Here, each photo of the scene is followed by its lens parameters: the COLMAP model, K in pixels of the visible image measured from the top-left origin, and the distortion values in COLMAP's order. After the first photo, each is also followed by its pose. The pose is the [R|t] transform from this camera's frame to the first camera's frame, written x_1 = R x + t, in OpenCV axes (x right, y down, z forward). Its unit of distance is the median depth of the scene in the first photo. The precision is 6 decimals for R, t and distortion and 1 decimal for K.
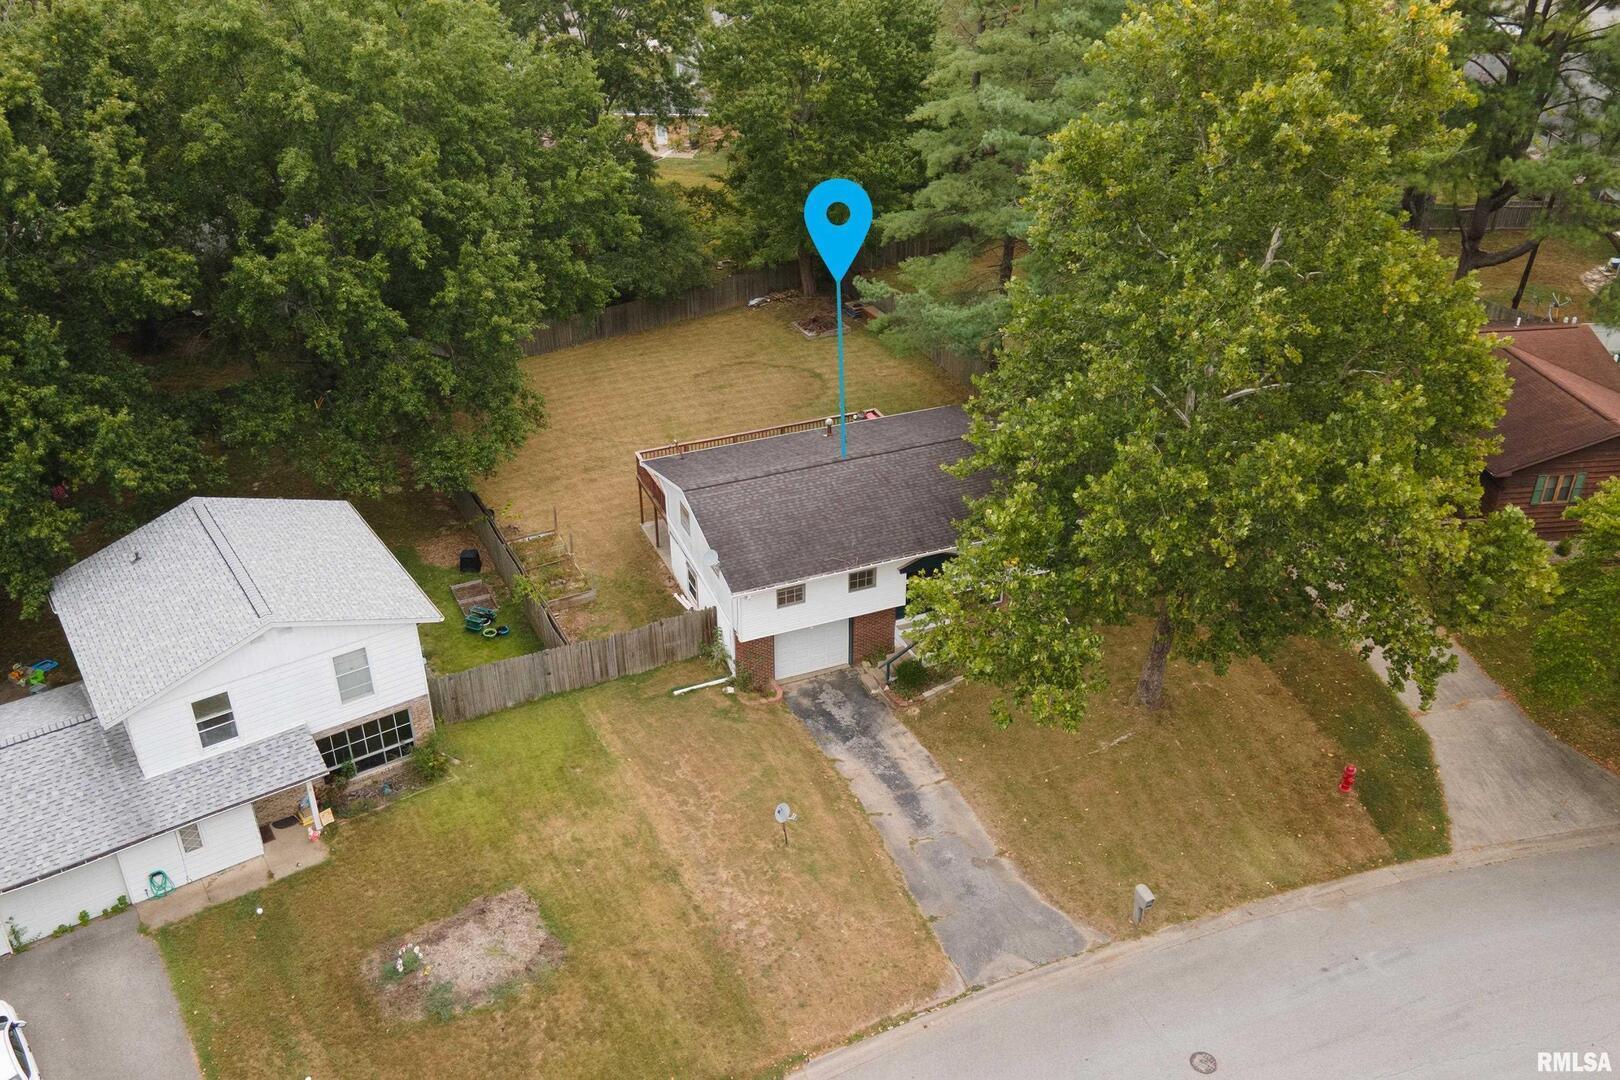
lens RADIAL K [[1395.8, 0, 812.2], [0, 1395.8, 544.7], [0, 0, 1]] dist [0.026658, 0.005683]
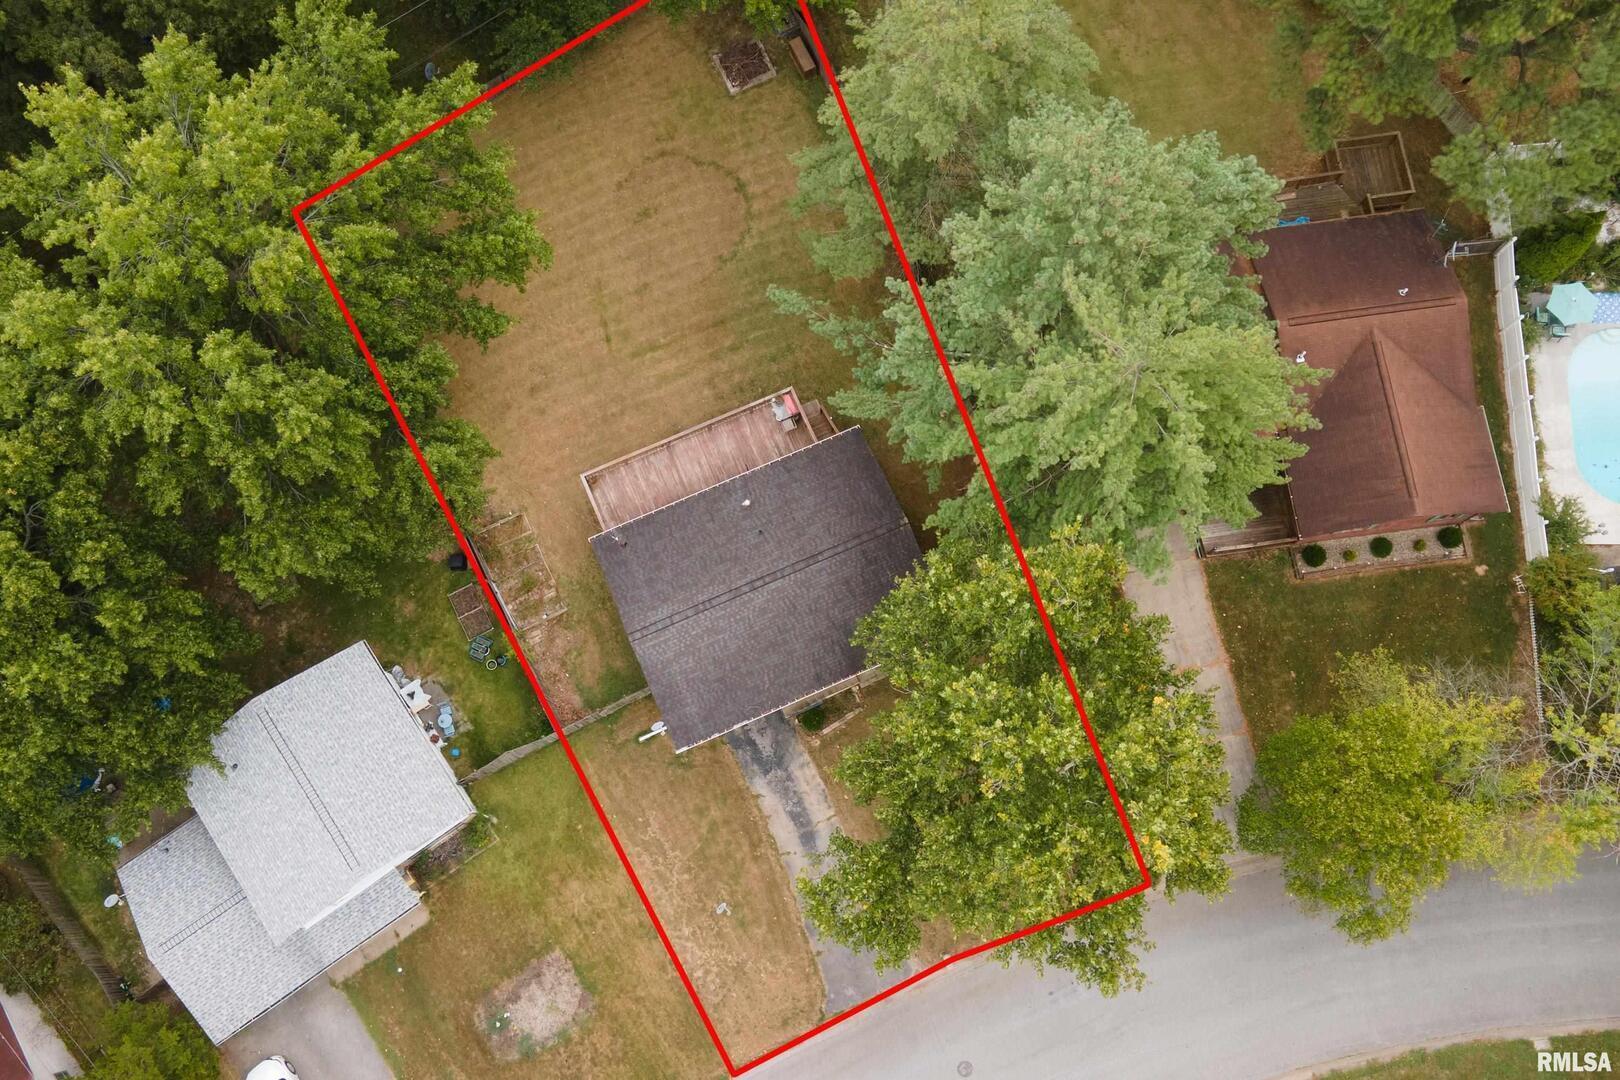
lens RADIAL K [[1395.8, 0, 811.0], [0, 1395.8, 540.6], [0, 0, 1]] dist [0.026658, 0.005683]
pose [[0.999815, -0.019235, 0.000032, 0.073508], [0.012969, 0.675347, 0.737386, -1.051403], [-0.014205, -0.737249, 0.675472, 0.225691]]
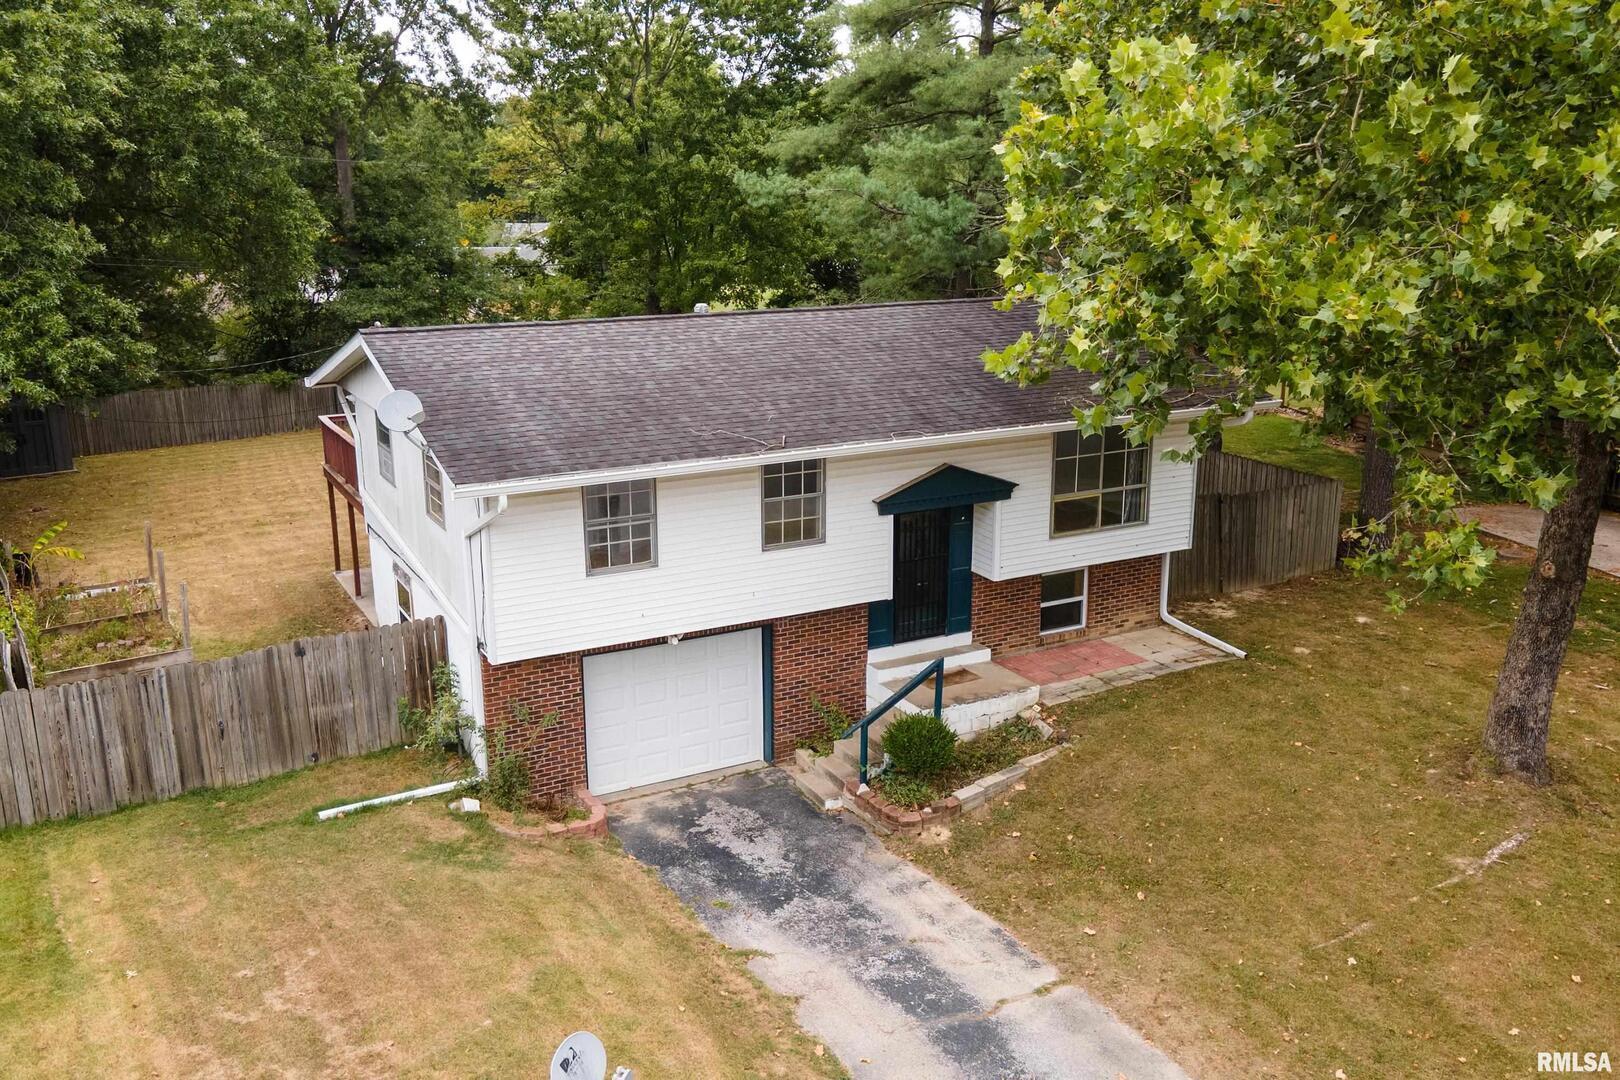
lens RADIAL K [[1395.8, 0, 804.6], [0, 1395.8, 535.0], [0, 0, 1]] dist [0.026658, 0.005683]
pose [[0.995231, -0.027038, 0.093719, -0.000021], [0.051310, 0.962258, -0.267256, 0.145137], [-0.082956, 0.270791, 0.959057, 0.611277]]
